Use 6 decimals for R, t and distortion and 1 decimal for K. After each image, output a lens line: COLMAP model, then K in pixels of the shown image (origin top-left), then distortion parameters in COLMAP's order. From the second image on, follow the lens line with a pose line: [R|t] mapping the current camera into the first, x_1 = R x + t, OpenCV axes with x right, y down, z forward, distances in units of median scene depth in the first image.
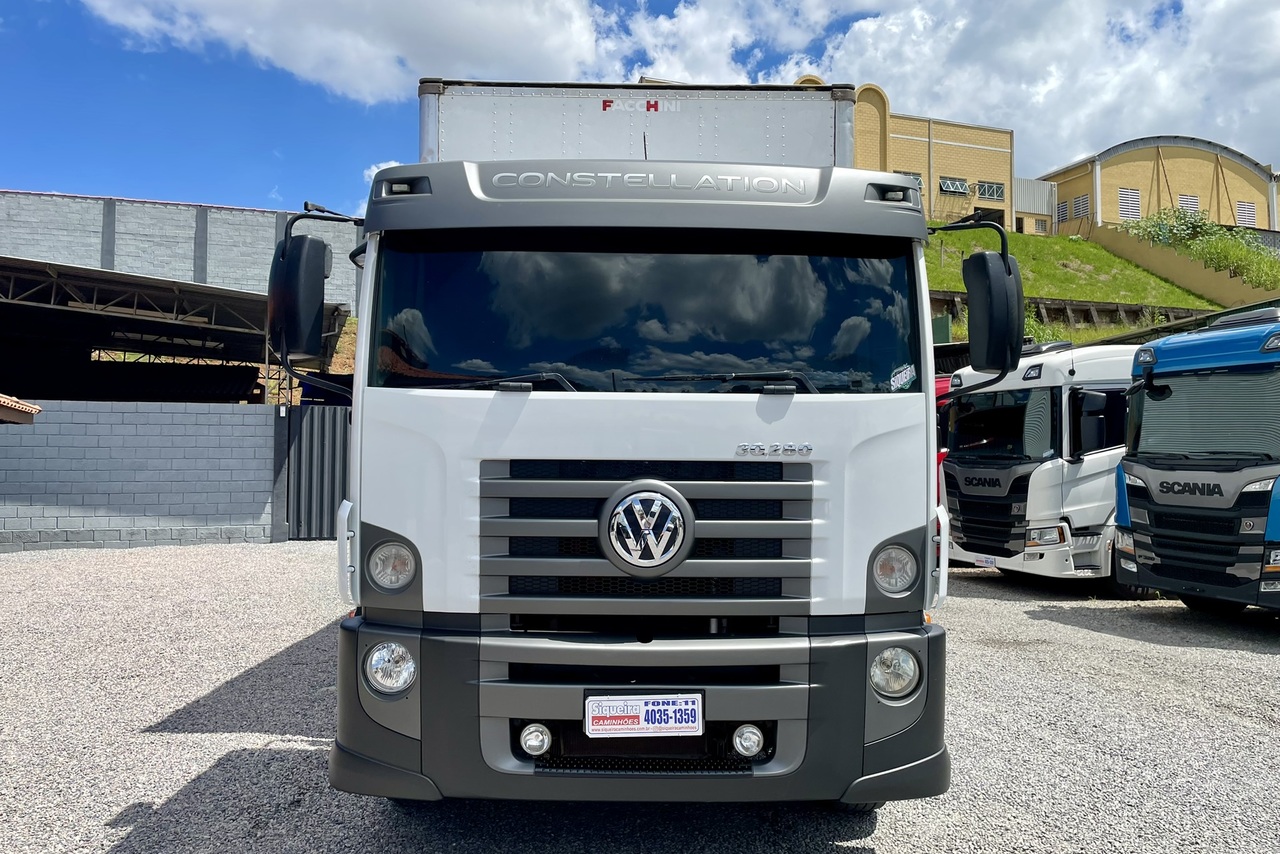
lens RADIAL K [[988.4, 0, 640.0], [0, 988.4, 427.0], [0, 0, 1]] dist [0.031431, -0.008916]
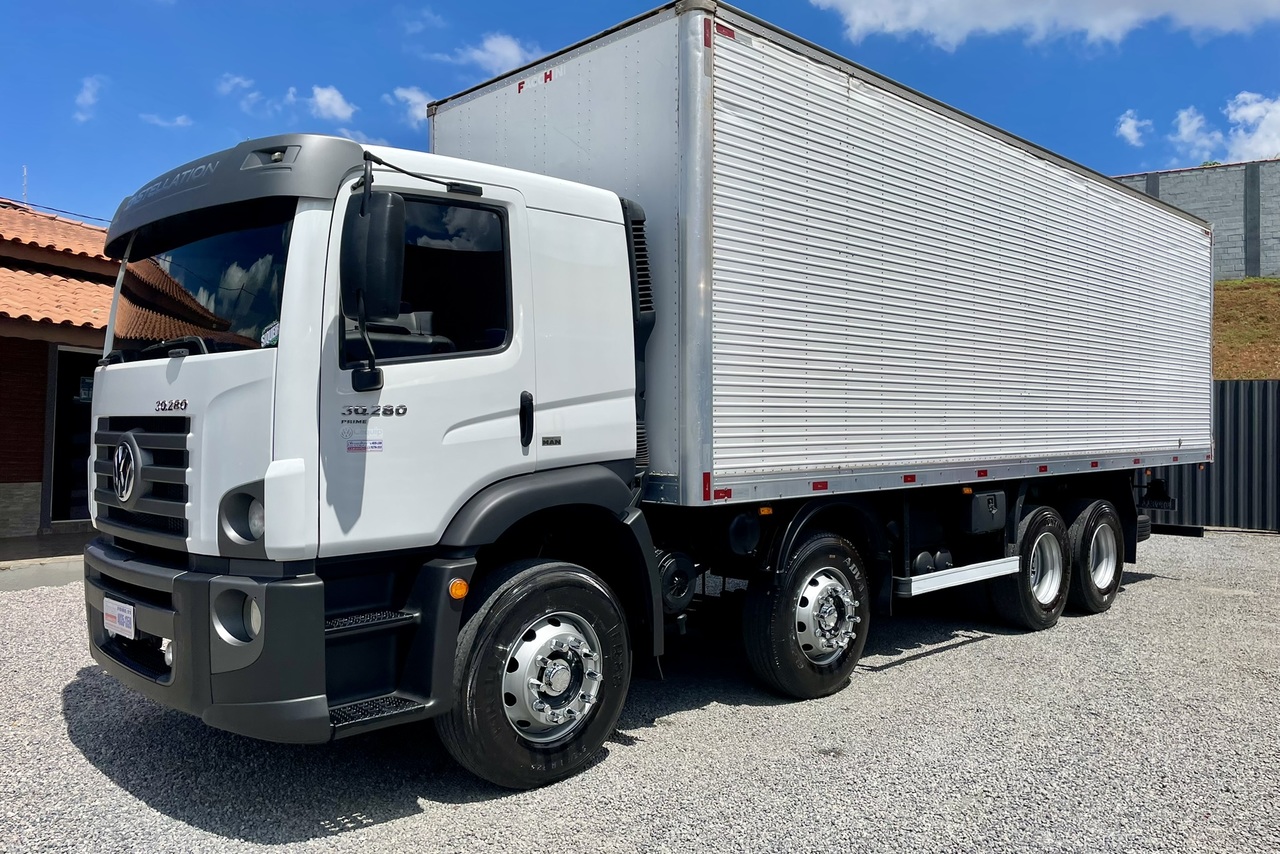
lens RADIAL K [[988.4, 0, 640.0], [0, 988.4, 427.0], [0, 0, 1]] dist [0.031431, -0.008916]
pose [[0.683785, -0.006903, -0.729651, 1.324429], [0.018884, 0.999788, 0.008238, 0.047770], [0.729439, -0.019412, 0.683770, 0.590533]]
